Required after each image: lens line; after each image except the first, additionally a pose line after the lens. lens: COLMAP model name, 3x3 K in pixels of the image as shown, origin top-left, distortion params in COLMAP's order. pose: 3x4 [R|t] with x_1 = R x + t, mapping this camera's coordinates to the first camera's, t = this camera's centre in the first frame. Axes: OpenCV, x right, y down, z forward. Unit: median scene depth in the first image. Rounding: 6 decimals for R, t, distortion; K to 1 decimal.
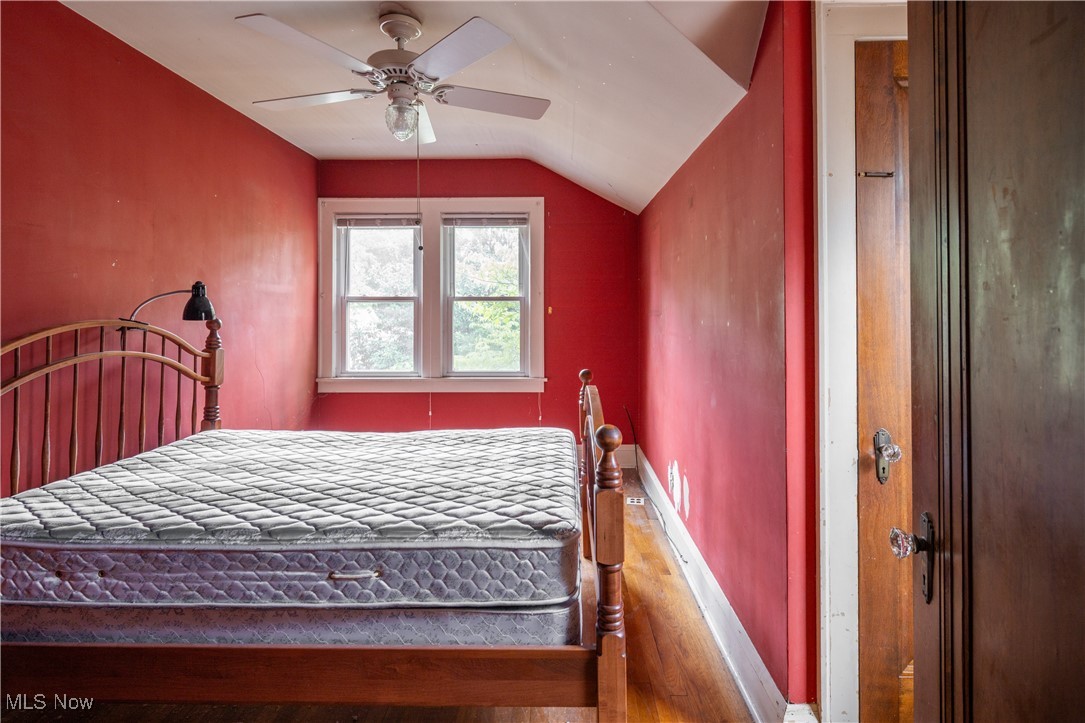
lens RADIAL K [[535.3, 0, 542.3], [0, 535.3, 298.3], [0, 0, 1]] dist [0.000417, 0.000002]
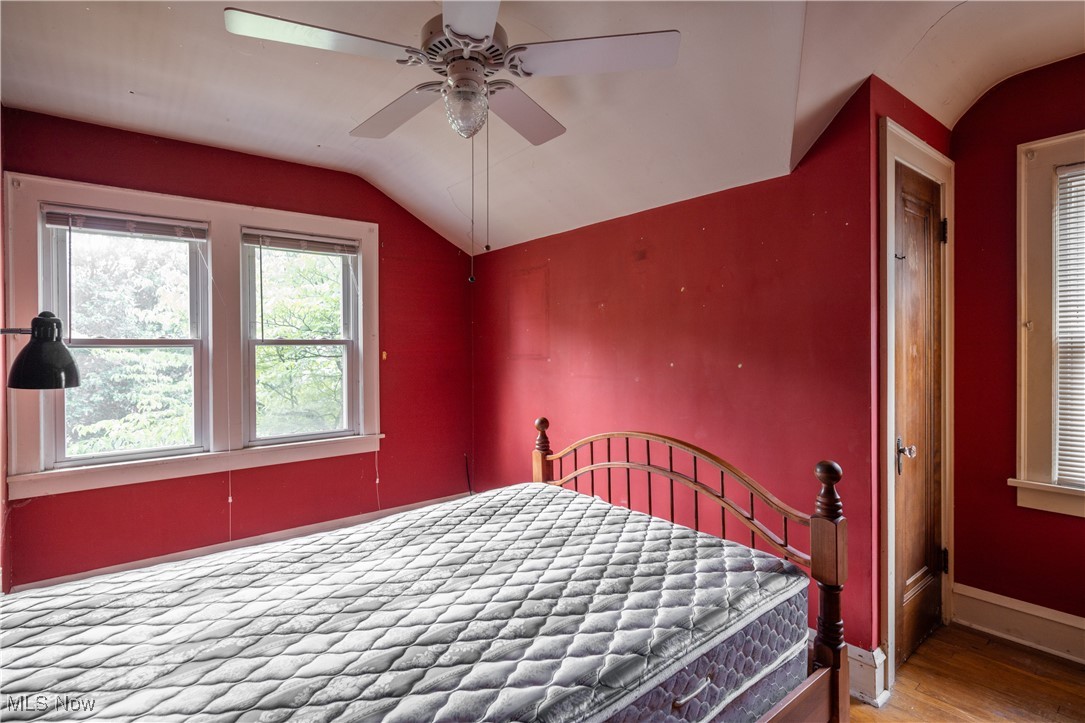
lens RADIAL K [[527.1, 0, 546.6], [0, 527.1, 347.8], [0, 0, 1]] dist [0.001349, -0.000188]
pose [[0.774612, -0.007772, 0.632388, -0.322607], [-0.001947, 0.999890, 0.014672, -0.003248], [-0.632433, -0.012596, 0.774512, 0.170532]]
